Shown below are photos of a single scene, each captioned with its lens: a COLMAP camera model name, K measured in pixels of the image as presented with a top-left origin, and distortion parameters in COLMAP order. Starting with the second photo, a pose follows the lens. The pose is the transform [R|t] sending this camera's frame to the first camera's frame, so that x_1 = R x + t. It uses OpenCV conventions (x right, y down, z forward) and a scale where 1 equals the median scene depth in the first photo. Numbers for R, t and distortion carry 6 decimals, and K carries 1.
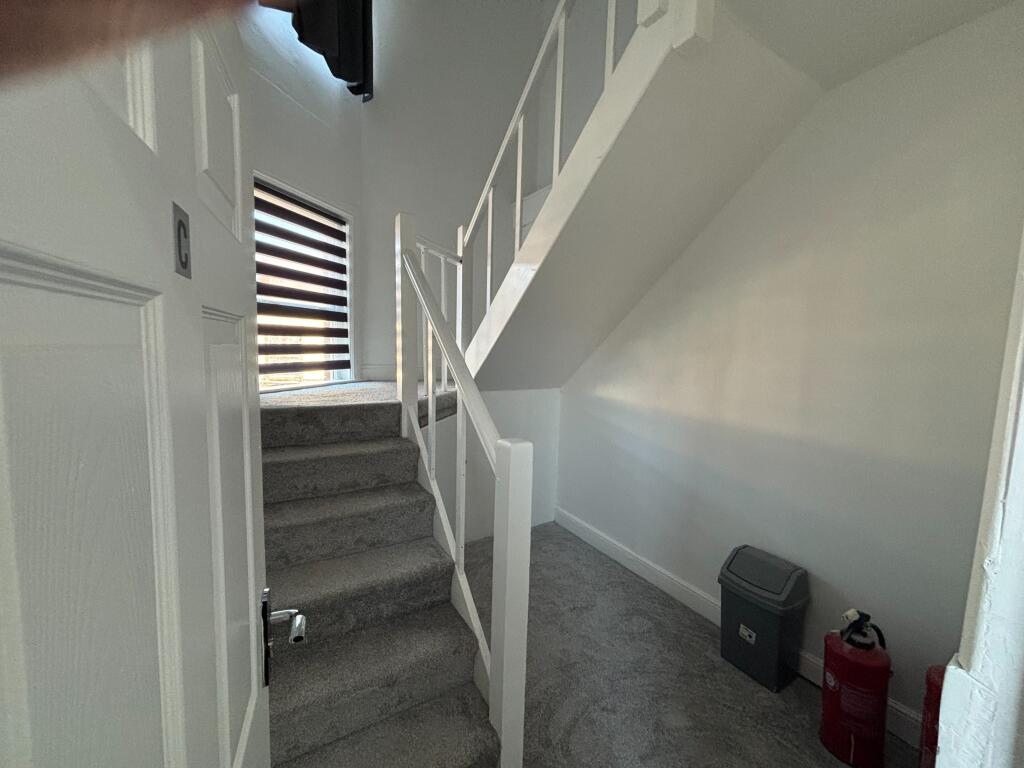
lens RADIAL K [[413.2, 0, 511.0], [0, 413.2, 382.9], [0, 0, 1]] dist [-0.008497, 0.002204]
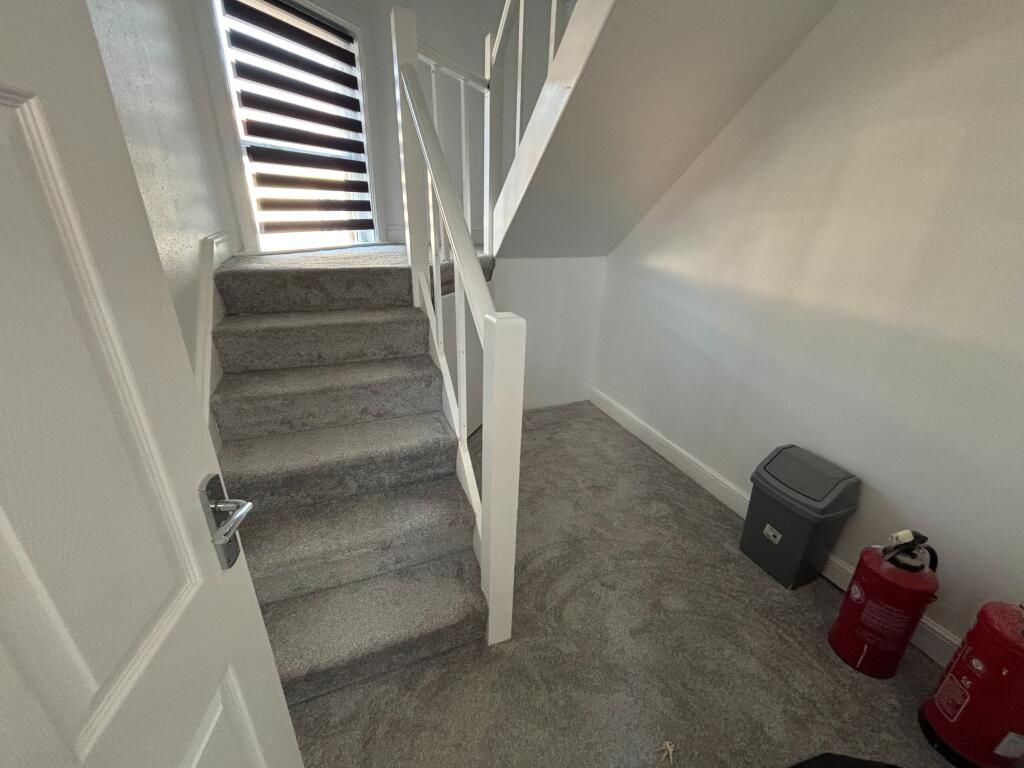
lens RADIAL K [[413.2, 0, 509.8], [0, 413.2, 381.8], [0, 0, 1]] dist [-0.008497, 0.002204]
pose [[0.989222, 0.060858, -0.133180, 0.091438], [-0.018492, 0.954178, 0.298669, 0.016431], [0.145254, -0.292987, 0.945019, 0.136006]]
